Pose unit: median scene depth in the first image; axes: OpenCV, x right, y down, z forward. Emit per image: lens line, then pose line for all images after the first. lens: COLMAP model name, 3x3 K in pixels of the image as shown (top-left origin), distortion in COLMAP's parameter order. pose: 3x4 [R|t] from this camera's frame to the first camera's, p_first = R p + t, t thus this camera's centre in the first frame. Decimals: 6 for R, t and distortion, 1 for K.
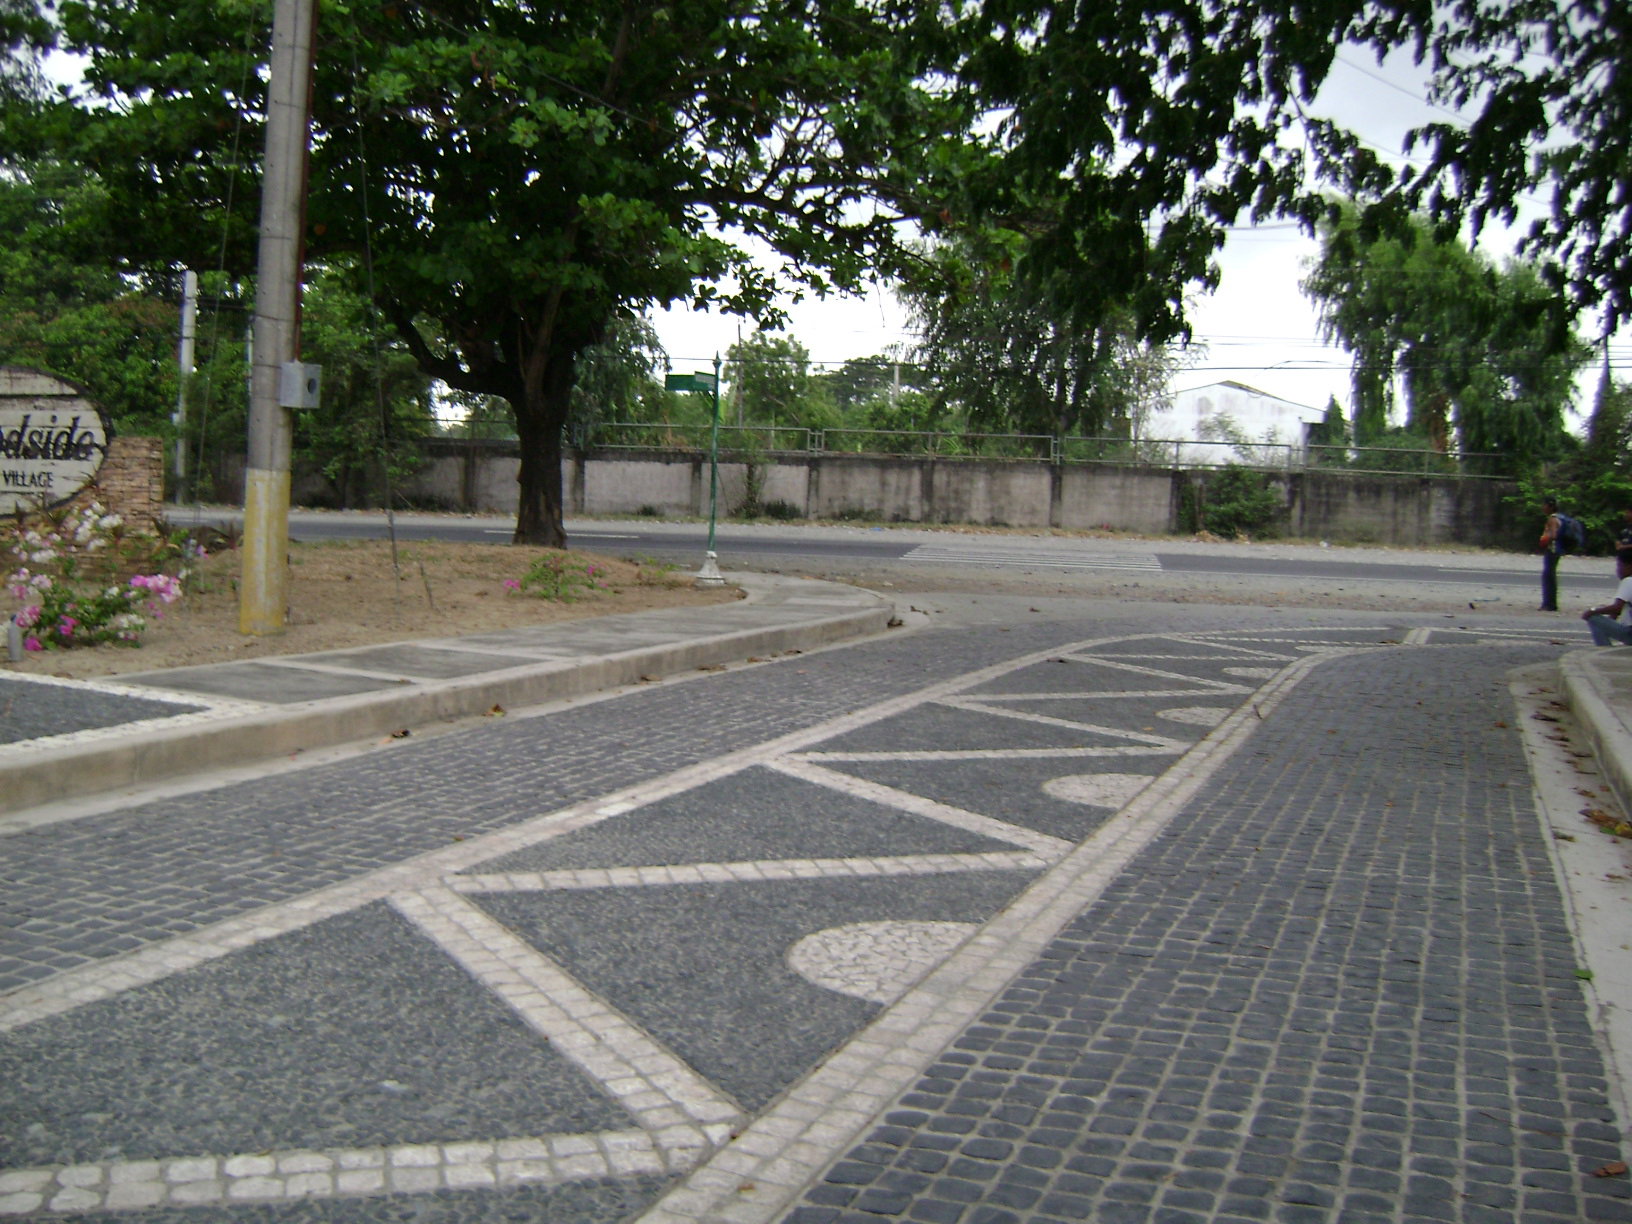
lens RADIAL K [[1763.0, 0, 759.4], [0, 1763.0, 587.5], [0, 0, 1]] dist [-0.225964, 0.354348]
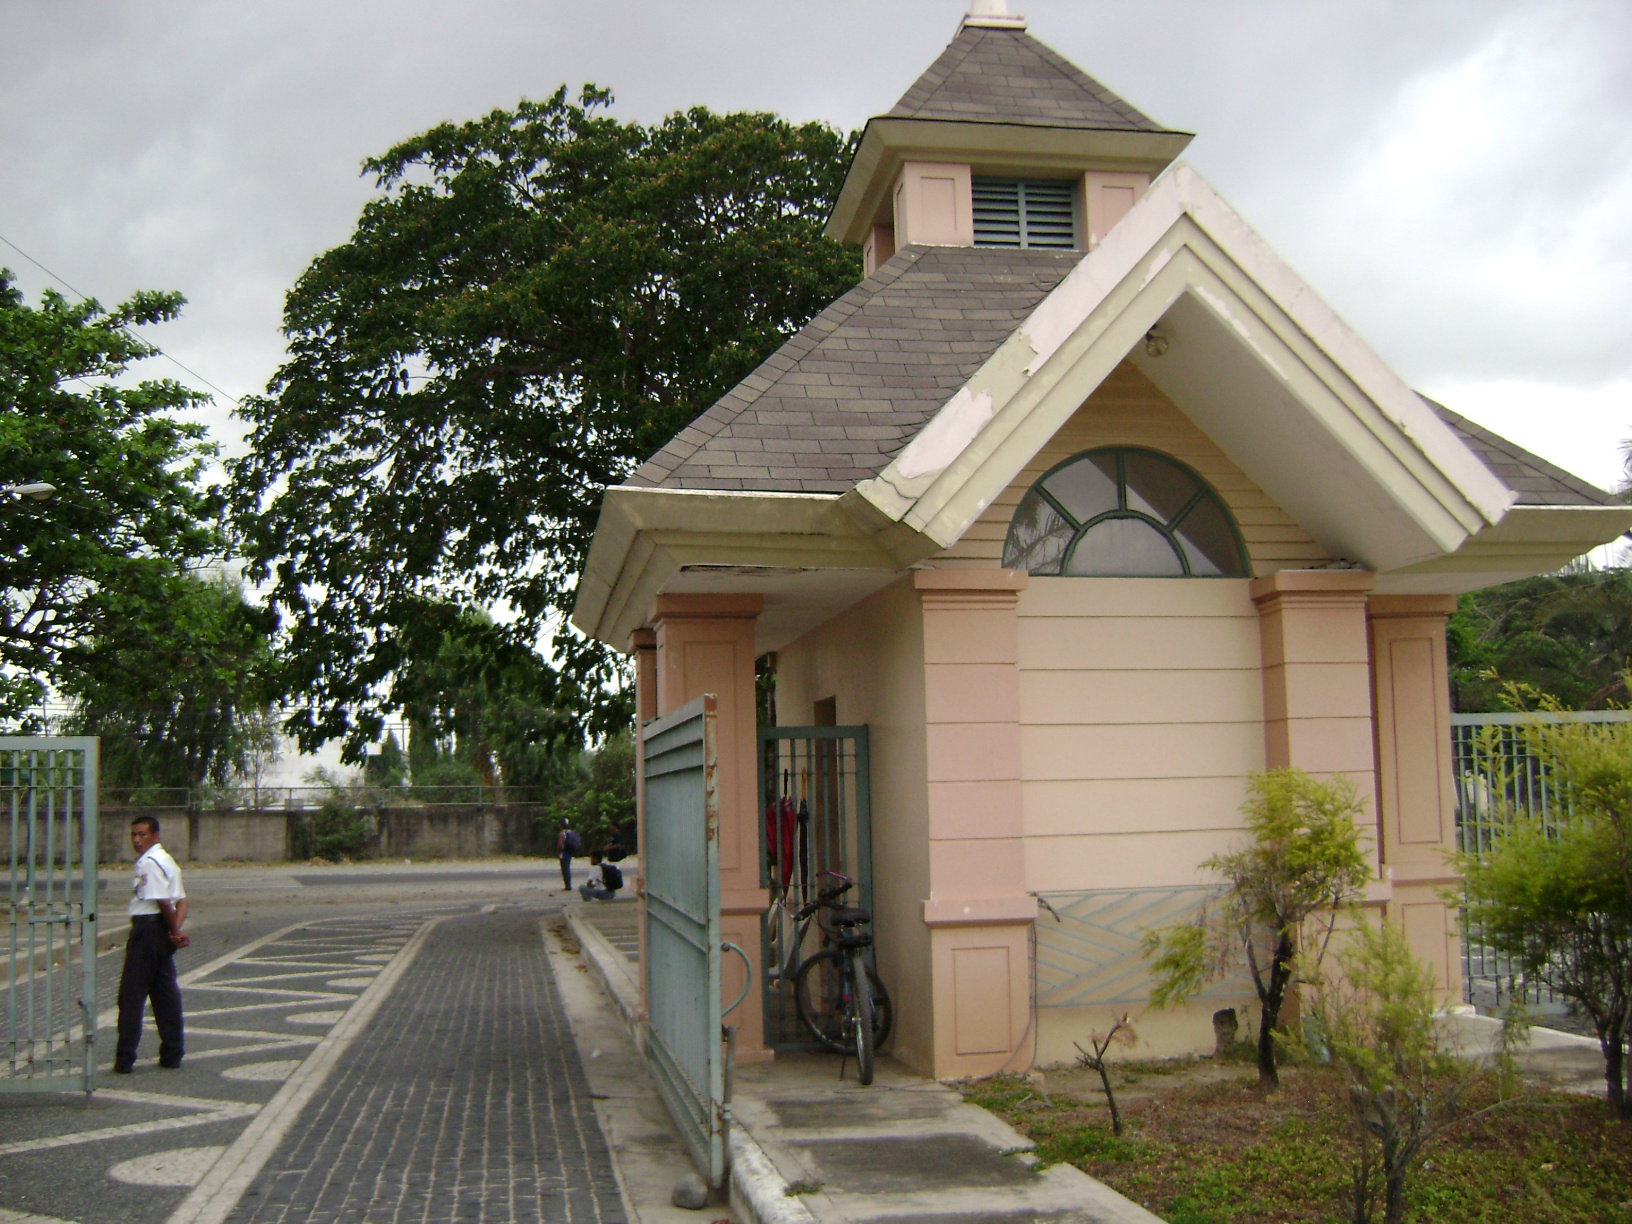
lens RADIAL K [[1763.0, 0, 759.4], [0, 1763.0, 587.5], [0, 0, 1]] dist [-0.225964, 0.354348]
pose [[0.860502, 0.009969, 0.509350, -0.114315], [0.085705, 0.982726, -0.164024, 0.009549], [-0.502187, 0.184796, 0.844783, -0.278056]]
